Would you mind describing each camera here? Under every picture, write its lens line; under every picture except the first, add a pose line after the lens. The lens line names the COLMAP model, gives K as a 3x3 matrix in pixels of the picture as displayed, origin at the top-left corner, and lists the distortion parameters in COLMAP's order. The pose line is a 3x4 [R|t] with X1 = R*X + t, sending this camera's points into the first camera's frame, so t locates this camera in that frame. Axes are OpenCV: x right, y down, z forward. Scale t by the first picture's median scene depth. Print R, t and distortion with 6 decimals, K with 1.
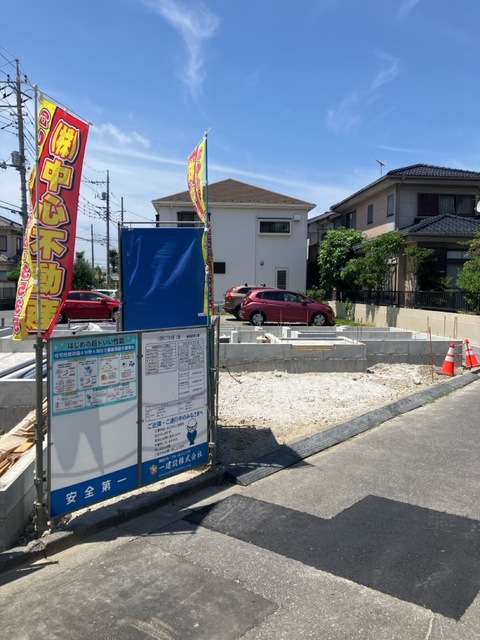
lens RADIAL K [[538.2, 0, 244.2], [0, 538.2, 323.9], [0, 0, 1]] dist [0.030682, -0.014828]
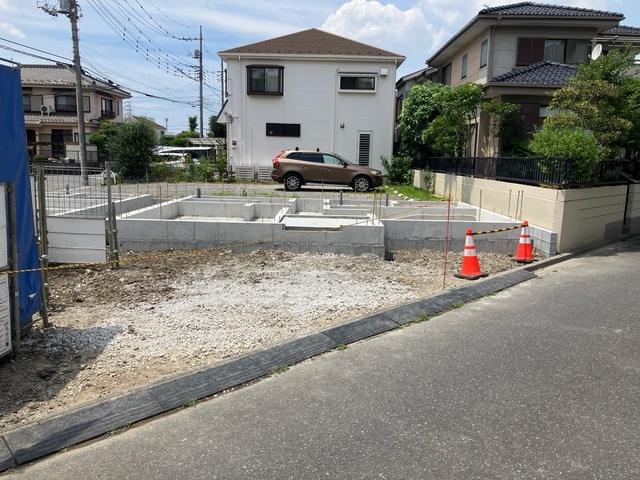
lens RADIAL K [[538.2, 0, 337.3], [0, 538.2, 231.1], [0, 0, 1]] dist [0.030682, -0.014828]
pose [[0.996553, 0.022589, -0.079818, 0.117362], [-0.017060, 0.997451, 0.069281, -0.002653], [0.081179, -0.067681, 0.994399, 0.141334]]
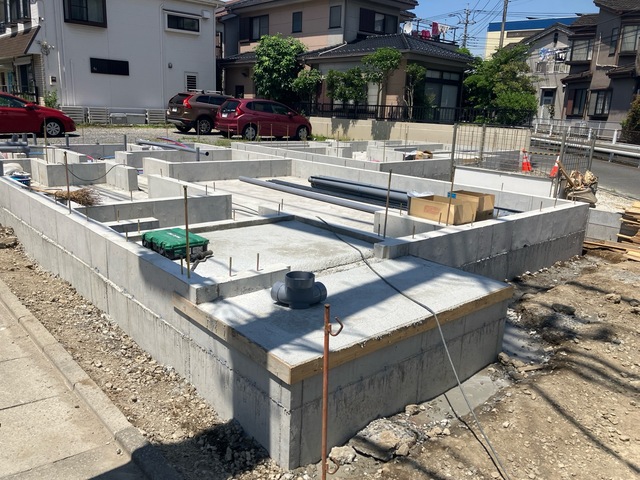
lens RADIAL K [[538.2, 0, 322.5], [0, 538.2, 240.7], [0, 0, 1]] dist [0.030682, -0.014828]
pose [[0.780983, -0.127106, 0.611482, -0.403832], [0.011749, 0.981889, 0.189095, -0.000827], [-0.624442, -0.140495, 0.768331, 0.180592]]
